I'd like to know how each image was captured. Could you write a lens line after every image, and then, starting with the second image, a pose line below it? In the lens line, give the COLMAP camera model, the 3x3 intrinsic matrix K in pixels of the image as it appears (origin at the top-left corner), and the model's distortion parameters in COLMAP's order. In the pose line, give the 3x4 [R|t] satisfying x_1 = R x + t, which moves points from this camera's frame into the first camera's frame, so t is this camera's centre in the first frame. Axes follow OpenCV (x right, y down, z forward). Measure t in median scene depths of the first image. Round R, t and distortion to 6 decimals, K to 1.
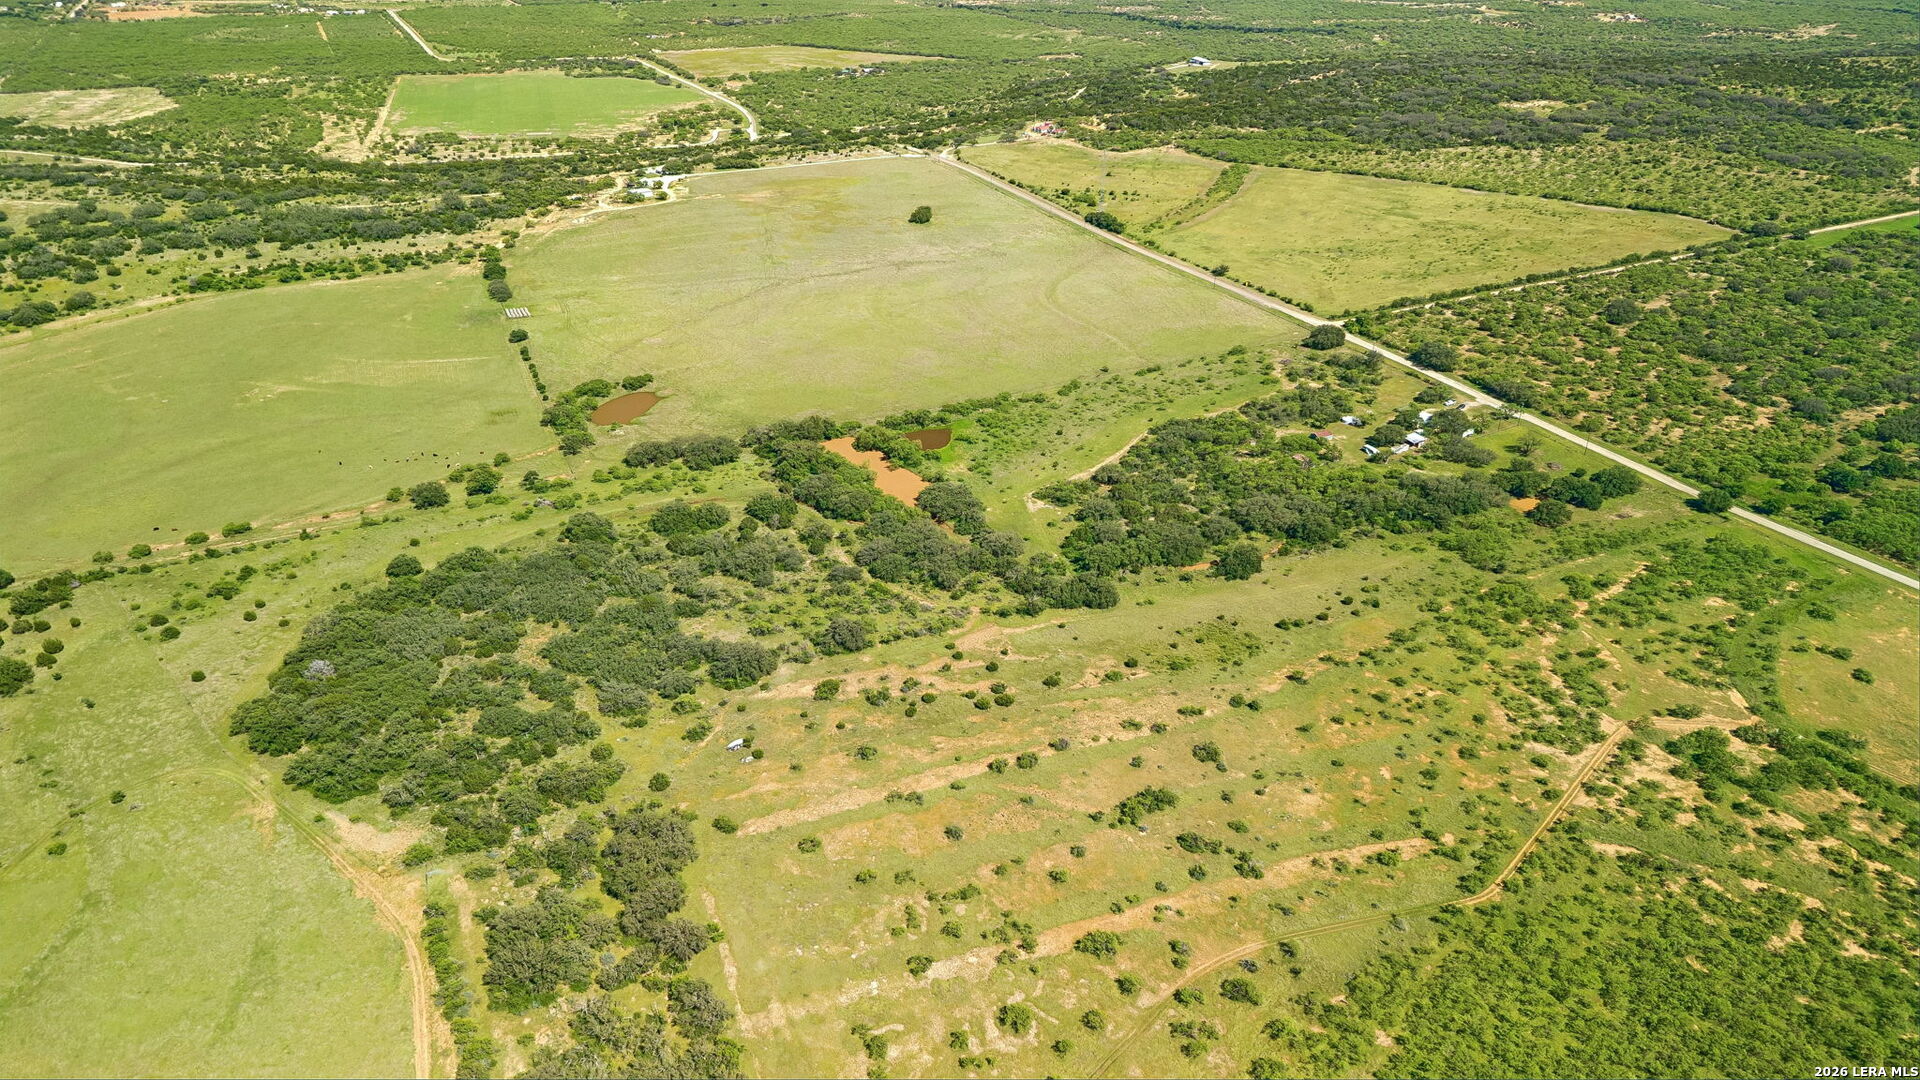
lens RADIAL K [[1284.9, 0, 966.3], [0, 1284.9, 535.2], [0, 0, 1]] dist [0.024086, -0.029470]
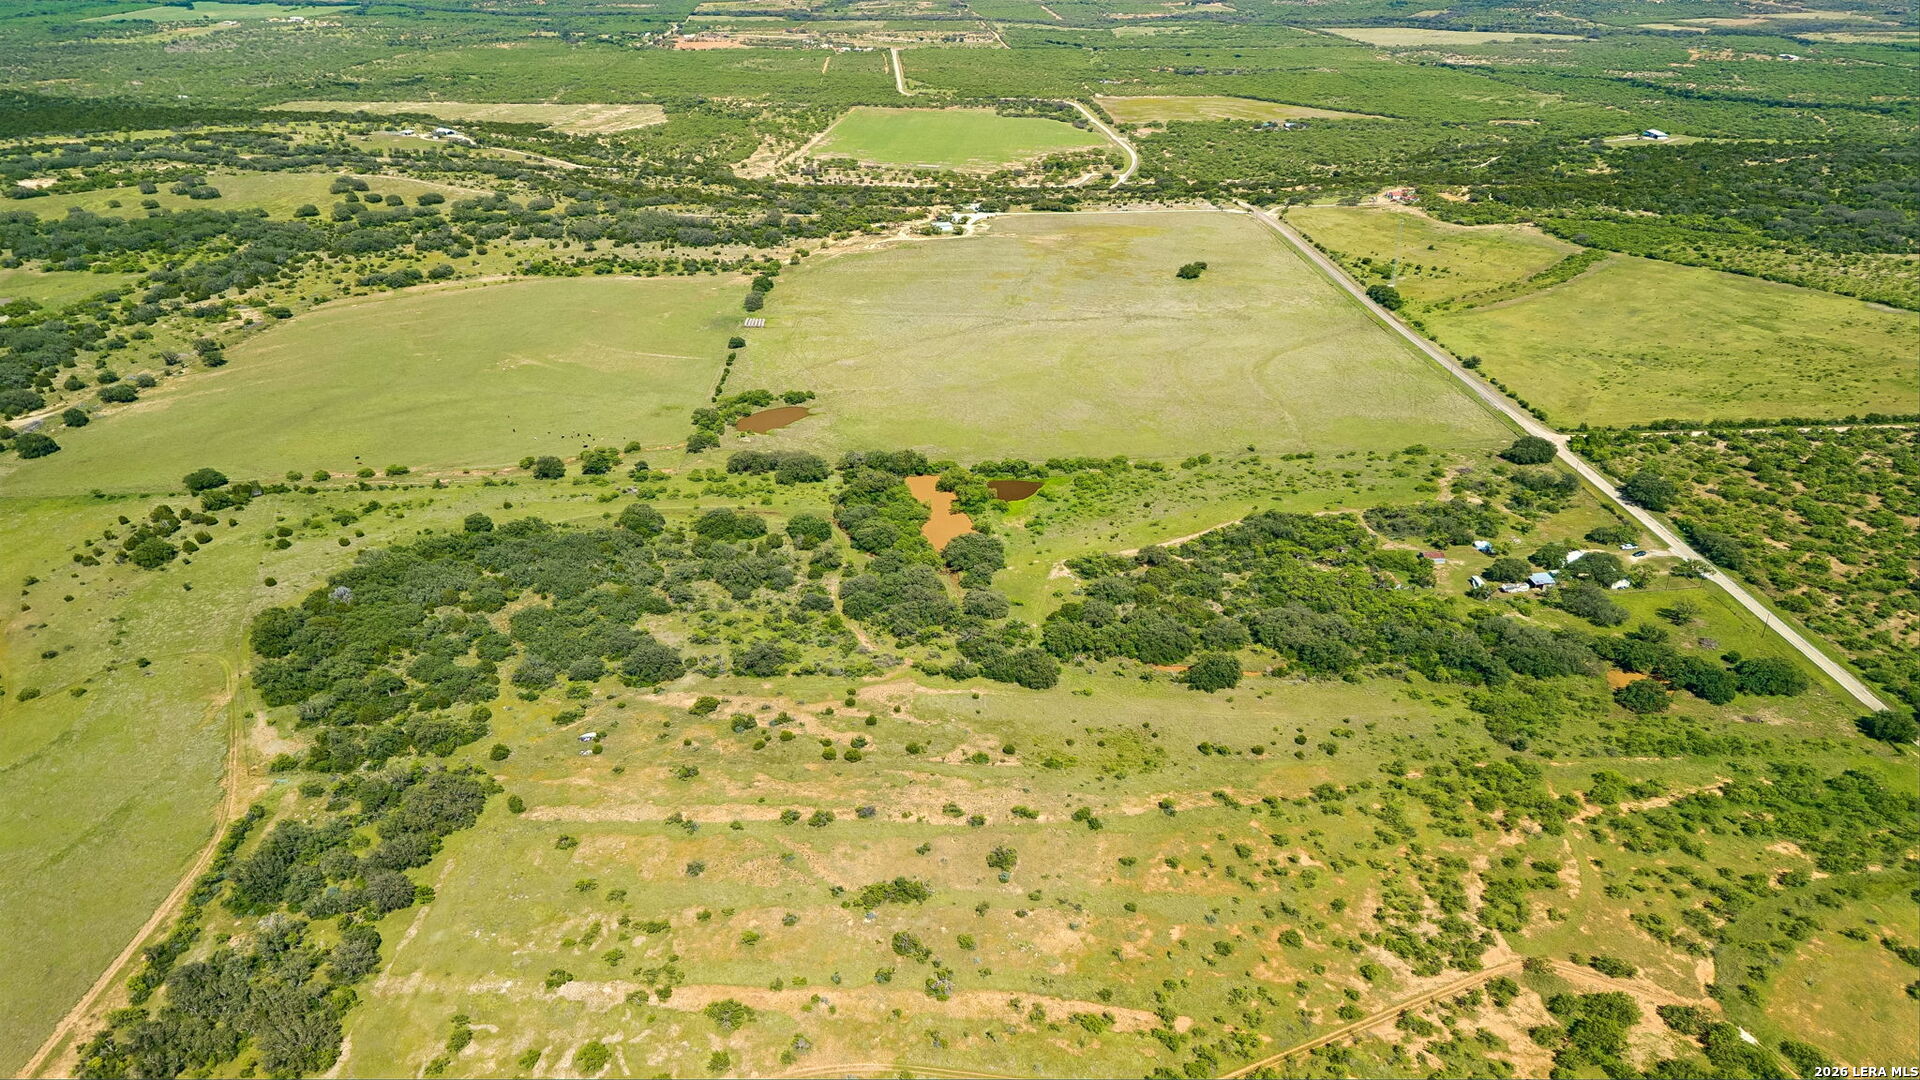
lens RADIAL K [[1284.9, 0, 965.9], [0, 1284.9, 537.0], [0, 0, 1]] dist [0.024086, -0.029470]
pose [[0.920035, 0.168823, -0.353602, 0.321932], [-0.180302, 0.983611, 0.000486, -0.037712], [0.347889, 0.063307, 0.935396, 0.083547]]
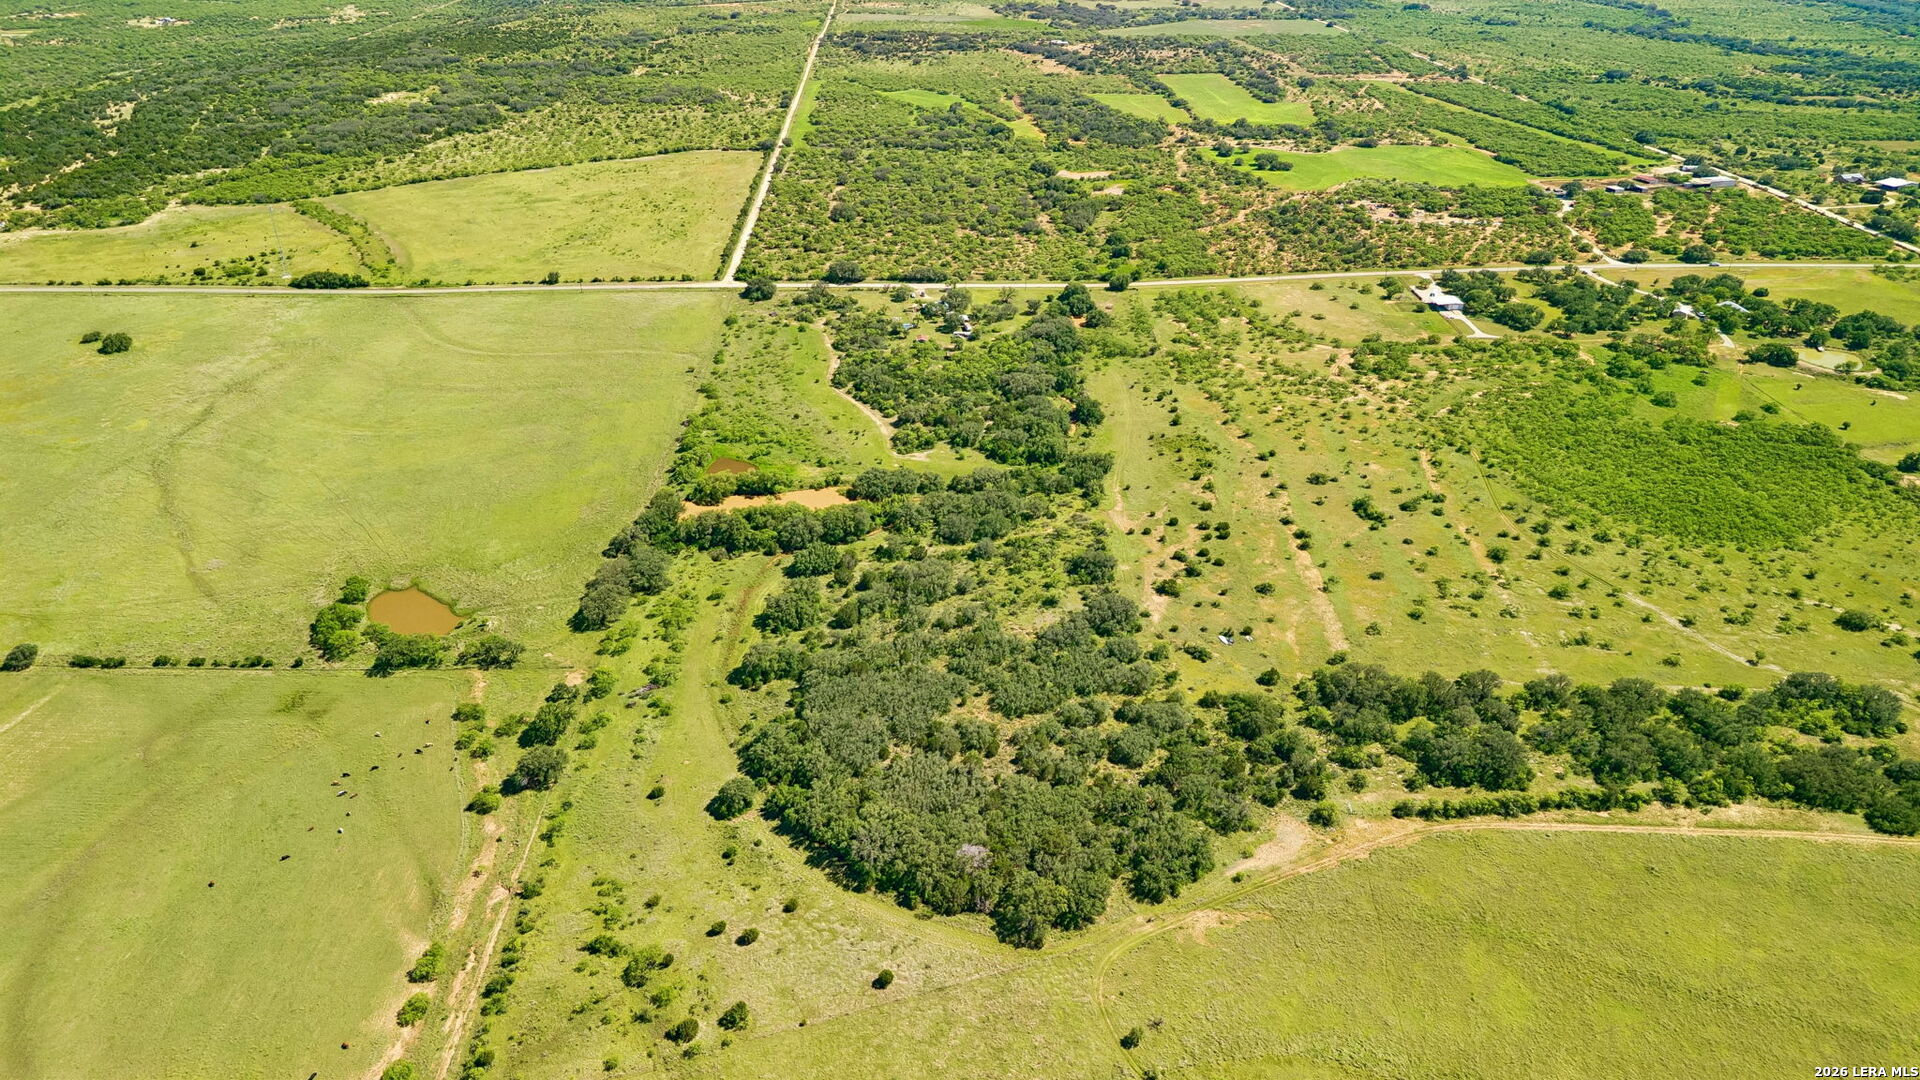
lens RADIAL K [[1284.9, 0, 967.9], [0, 1284.9, 537.0], [0, 0, 1]] dist [0.024086, -0.029470]
pose [[0.412692, -0.432409, 0.801691, -0.831320], [0.428909, 0.868706, 0.247763, -0.215542], [-0.803569, 0.241602, 0.543972, 0.389969]]
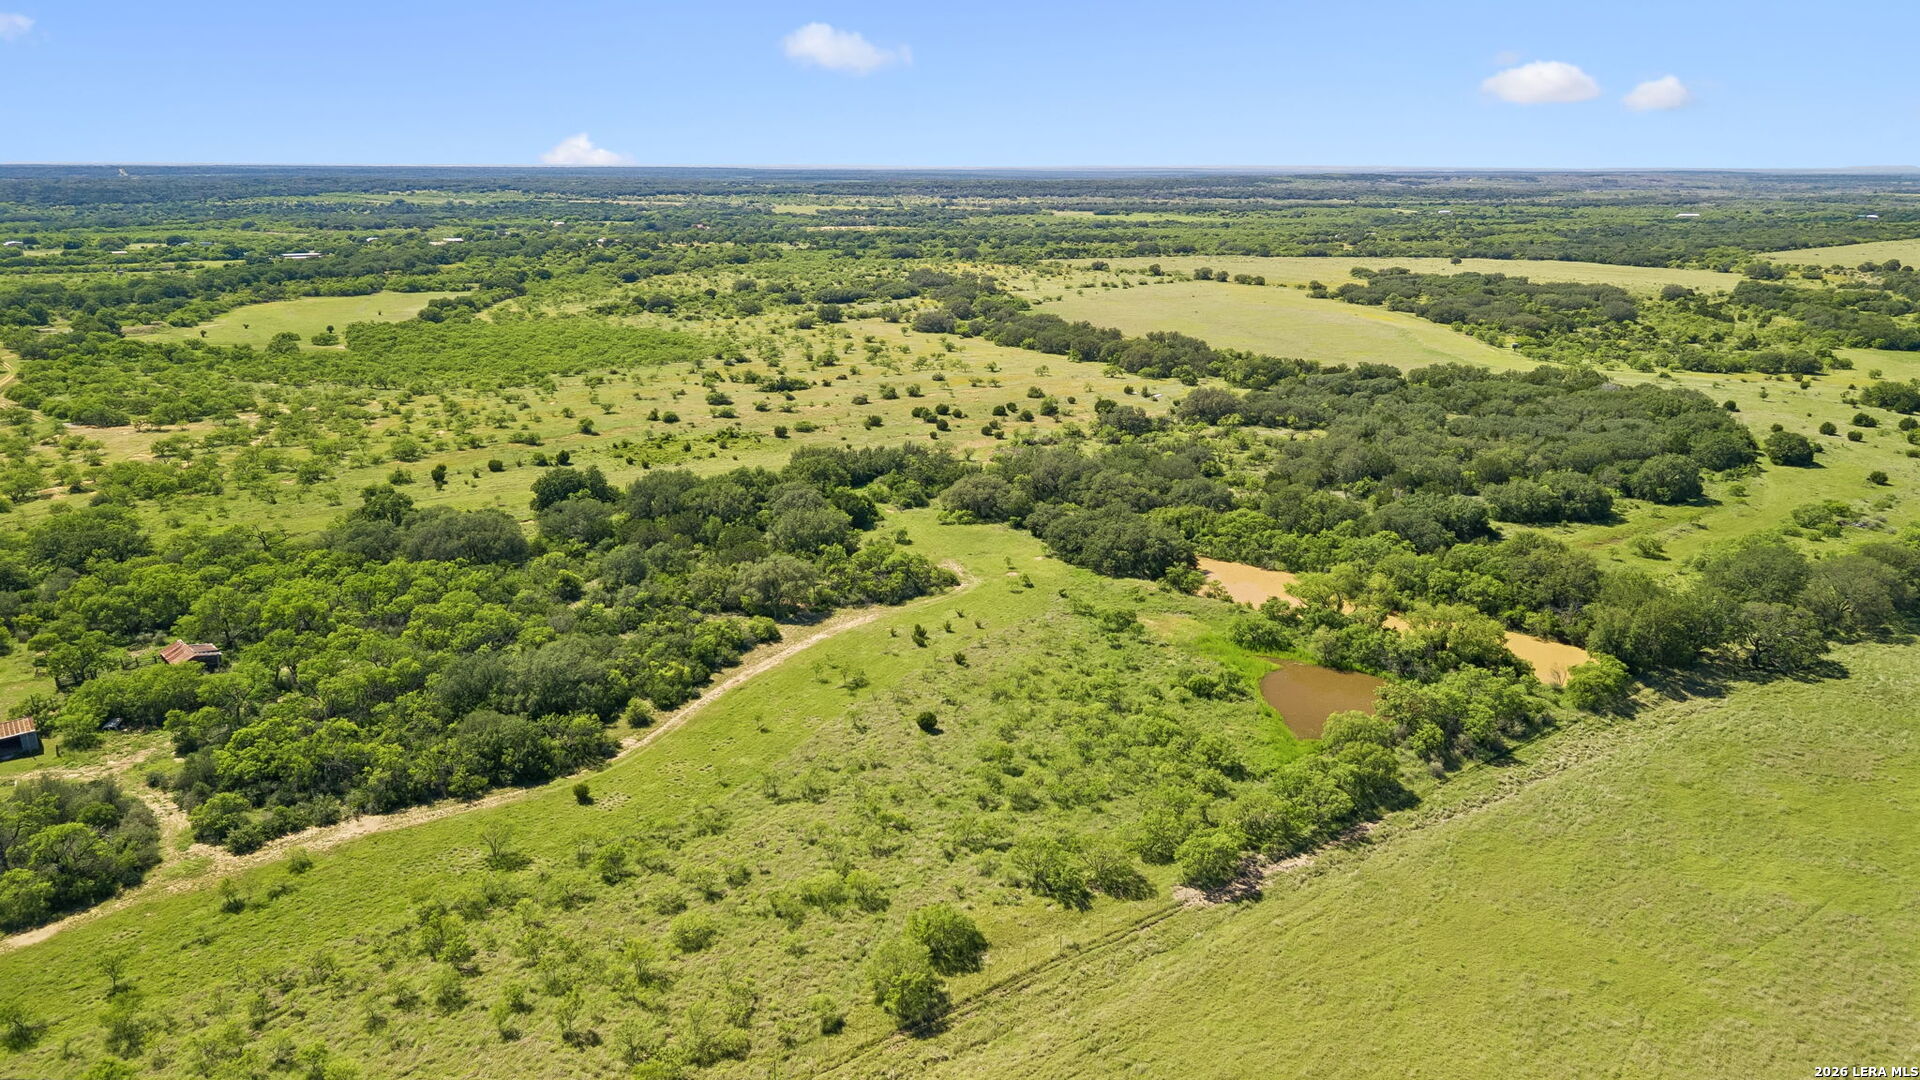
lens RADIAL K [[1284.9, 0, 960.2], [0, 1284.9, 544.2], [0, 0, 1]] dist [0.024086, -0.029470]
pose [[-0.984243, 0.040813, -0.172048, 0.128493], [-0.091650, 0.714347, 0.693764, -0.353350], [0.151216, 0.698600, -0.699351, 1.320659]]
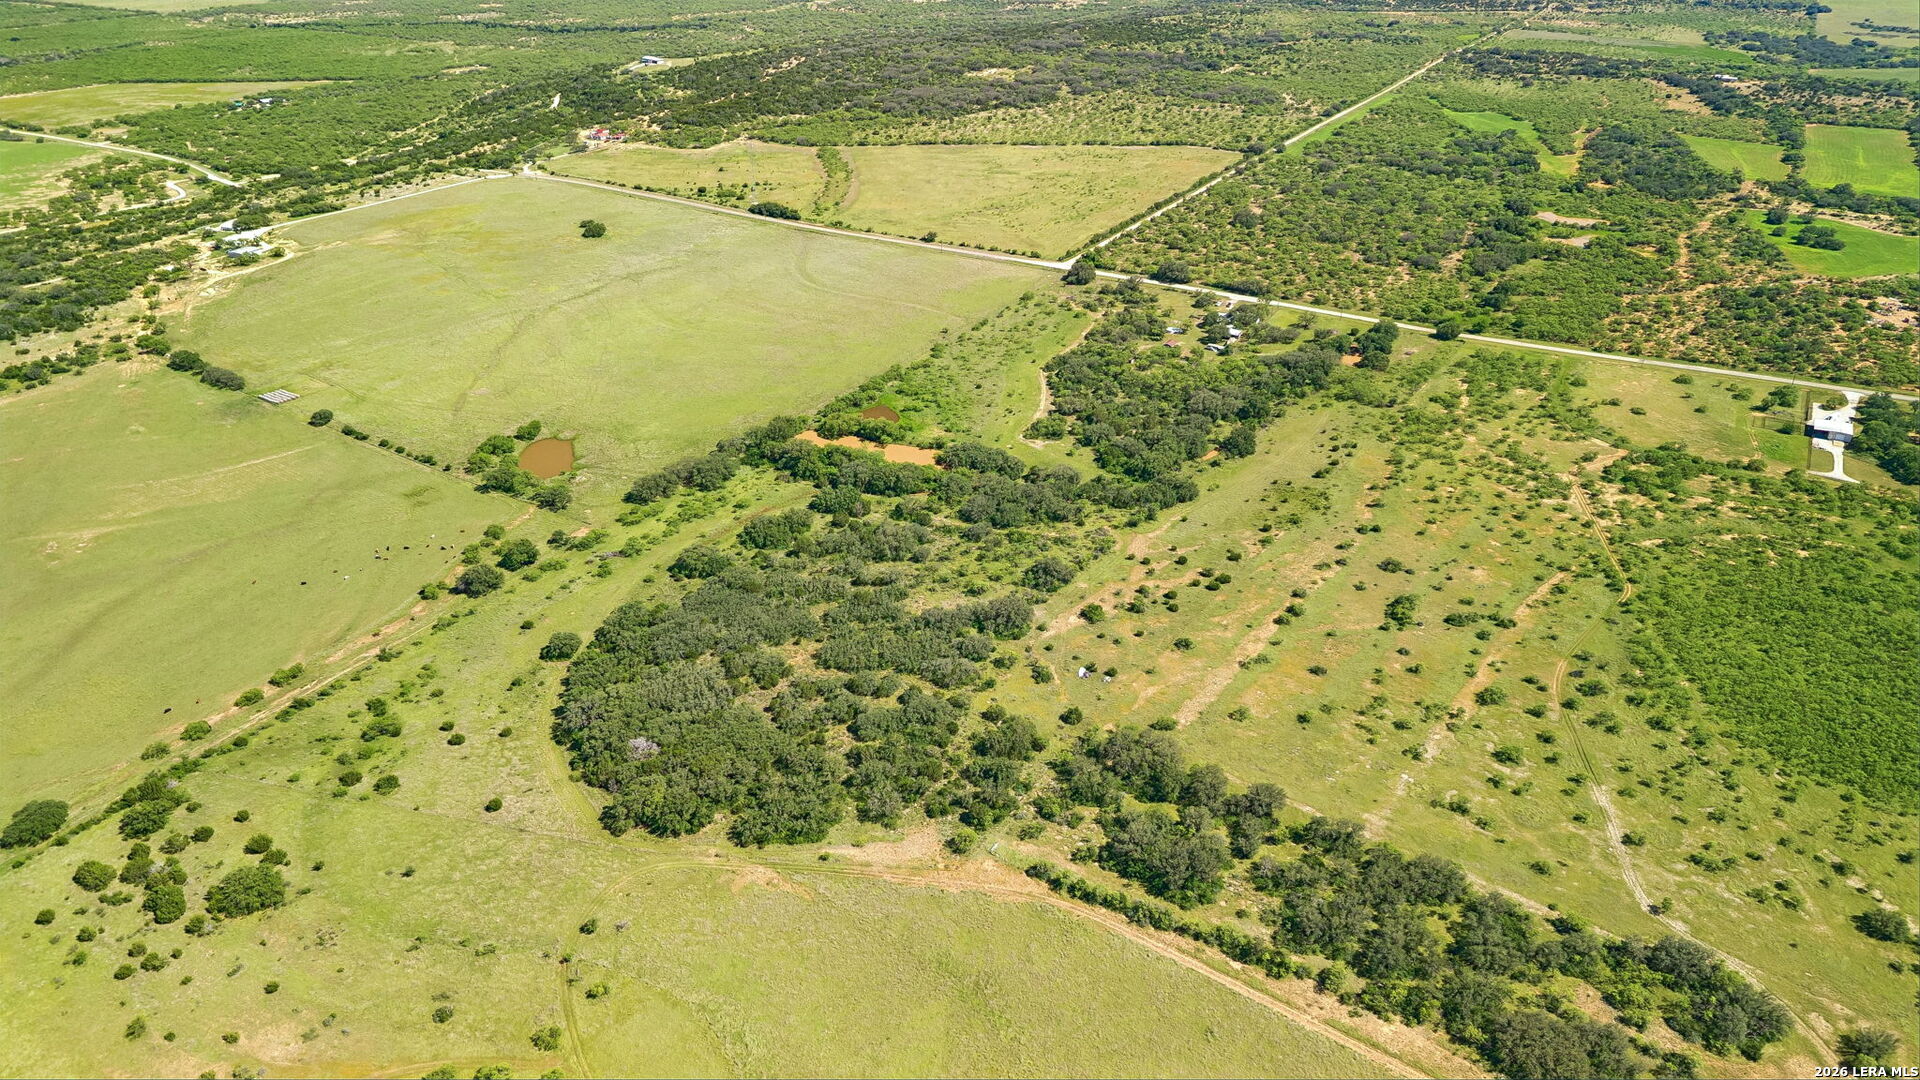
lens RADIAL K [[1284.9, 0, 967.8], [0, 1284.9, 538.8], [0, 0, 1]] dist [0.024086, -0.029470]
pose [[0.845729, -0.252845, 0.469906, -0.540028], [0.251526, 0.965540, 0.066841, -0.033158], [-0.470614, 0.061664, 0.880182, 0.054600]]
